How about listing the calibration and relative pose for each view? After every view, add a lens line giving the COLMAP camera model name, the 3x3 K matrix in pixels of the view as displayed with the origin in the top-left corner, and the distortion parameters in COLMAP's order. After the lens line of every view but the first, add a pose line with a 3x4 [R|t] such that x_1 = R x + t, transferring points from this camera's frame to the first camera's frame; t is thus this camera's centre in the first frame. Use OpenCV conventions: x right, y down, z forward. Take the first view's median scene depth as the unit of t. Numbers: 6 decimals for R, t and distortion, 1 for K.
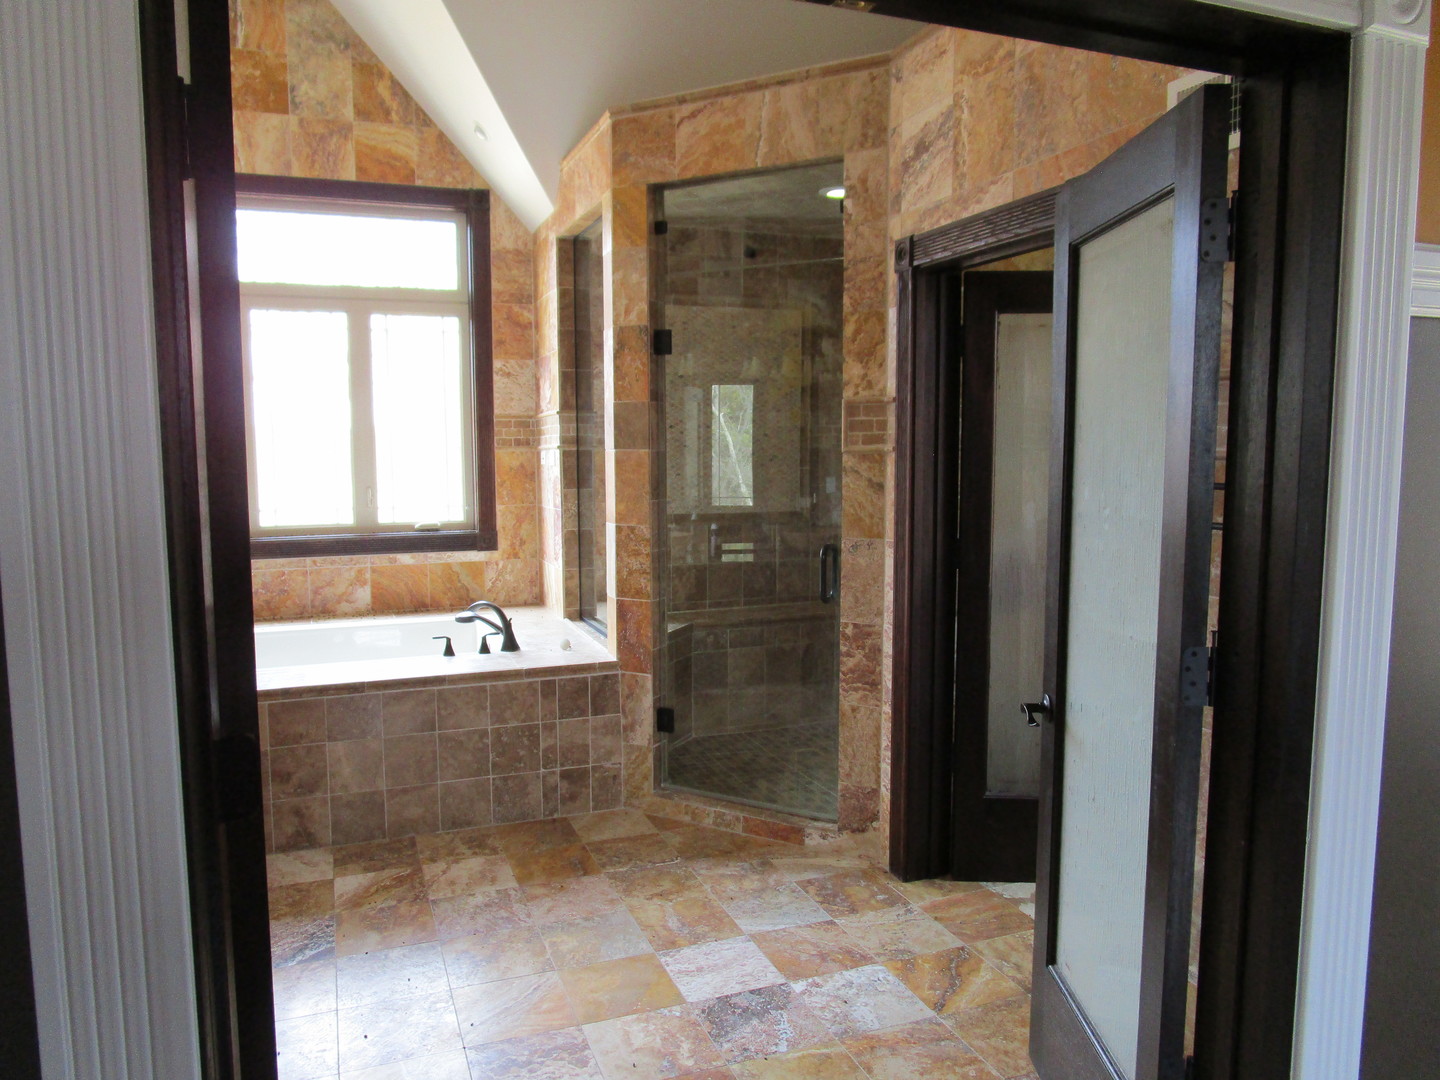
lens RADIAL K [[1025.6, 0, 720.3], [0, 1025.6, 542.6], [0, 0, 1]] dist [-0.027006, 0.013022]
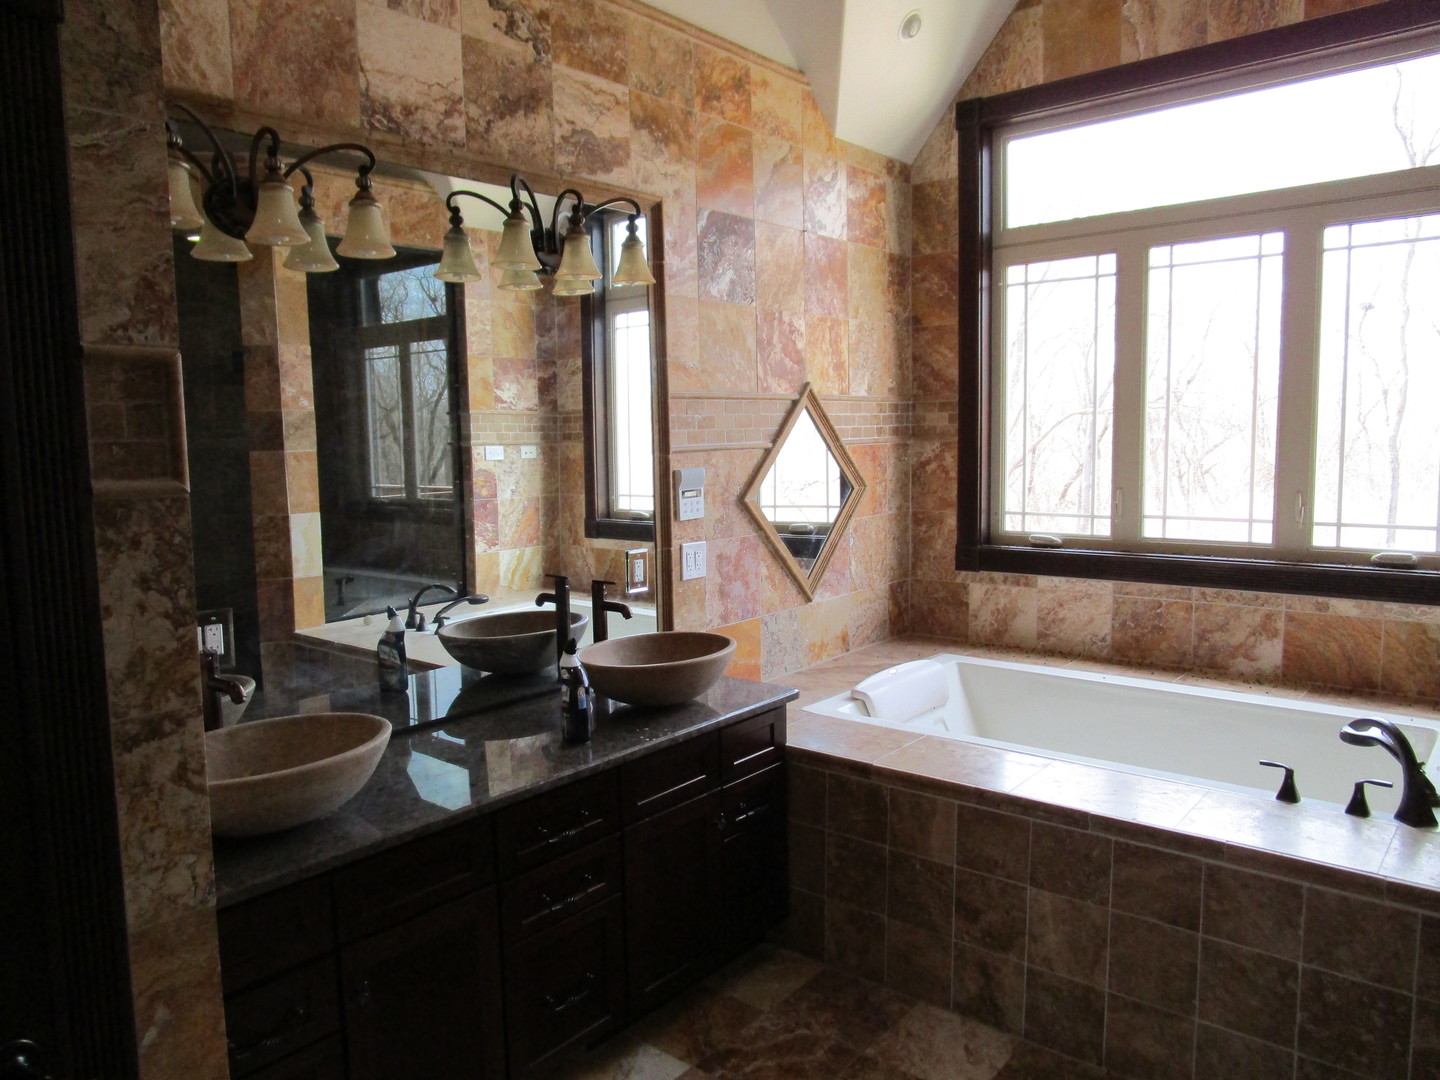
lens RADIAL K [[1025.6, 0, 719.4], [0, 1025.6, 543.3], [0, 0, 1]] dist [-0.027006, 0.013022]
pose [[0.489244, 0.092479, -0.867230, 0.049961], [-0.070569, 0.995299, 0.066324, -0.039685], [0.869287, 0.028751, 0.493471, 0.357363]]
